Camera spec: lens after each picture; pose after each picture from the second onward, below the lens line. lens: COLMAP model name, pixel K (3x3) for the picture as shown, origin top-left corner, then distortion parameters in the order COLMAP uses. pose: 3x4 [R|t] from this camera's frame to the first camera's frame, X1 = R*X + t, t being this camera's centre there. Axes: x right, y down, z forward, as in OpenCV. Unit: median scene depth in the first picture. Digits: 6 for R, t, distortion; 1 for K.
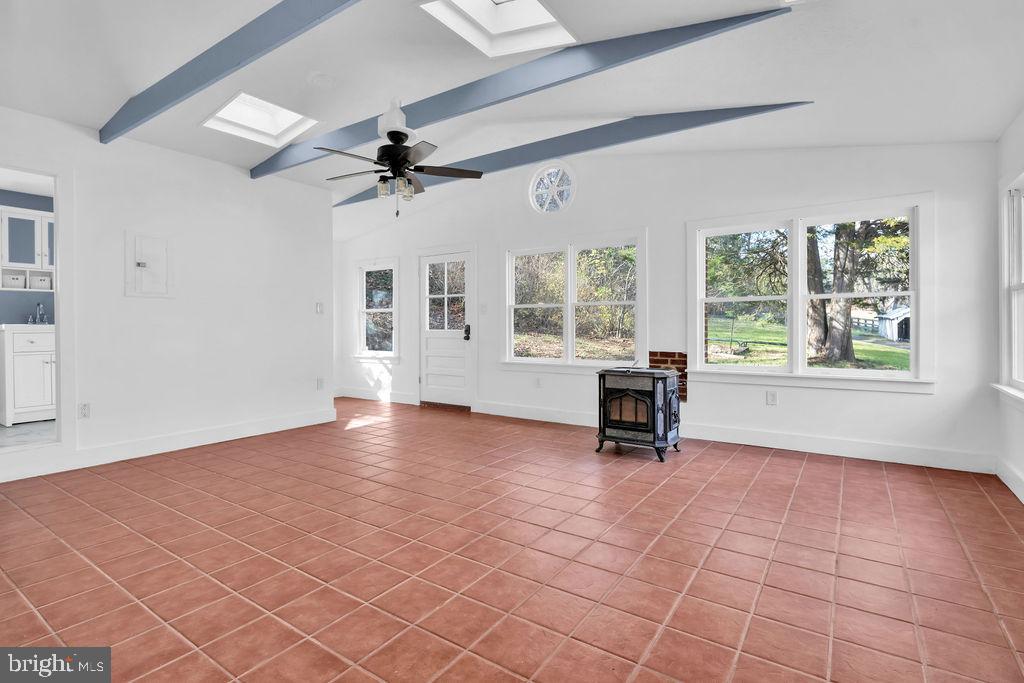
lens RADIAL K [[495.6, 0, 512.3], [0, 495.6, 330.4], [0, 0, 1]] dist [0.000266, -0.000285]
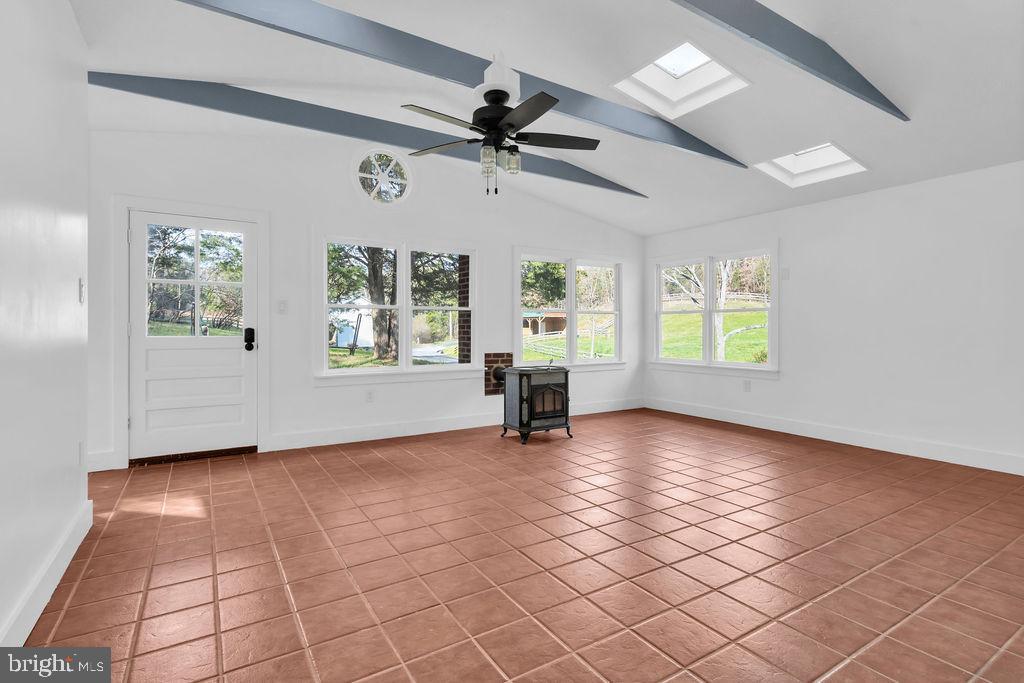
lens RADIAL K [[495.6, 0, 512.3], [0, 495.6, 330.4], [0, 0, 1]] dist [0.000266, -0.000285]
pose [[0.403425, 0.003159, 0.915007, -0.879804], [0.005875, 0.999964, -0.006043, -0.003128], [-0.914994, 0.007814, 0.403392, 0.591807]]
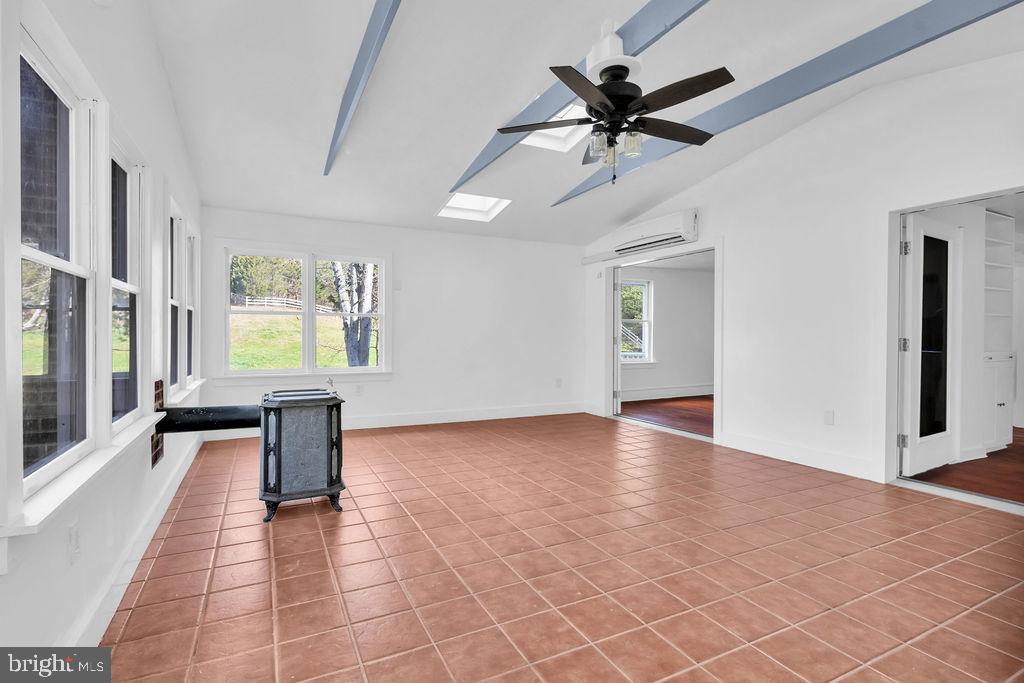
lens RADIAL K [[495.6, 0, 512.3], [0, 495.6, 330.4], [0, 0, 1]] dist [0.000266, -0.000285]
pose [[-0.876594, 0.005662, 0.481197, -0.448278], [0.005960, 0.999982, -0.000907, -0.014841], [-0.481194, 0.002073, -0.876612, 1.479793]]
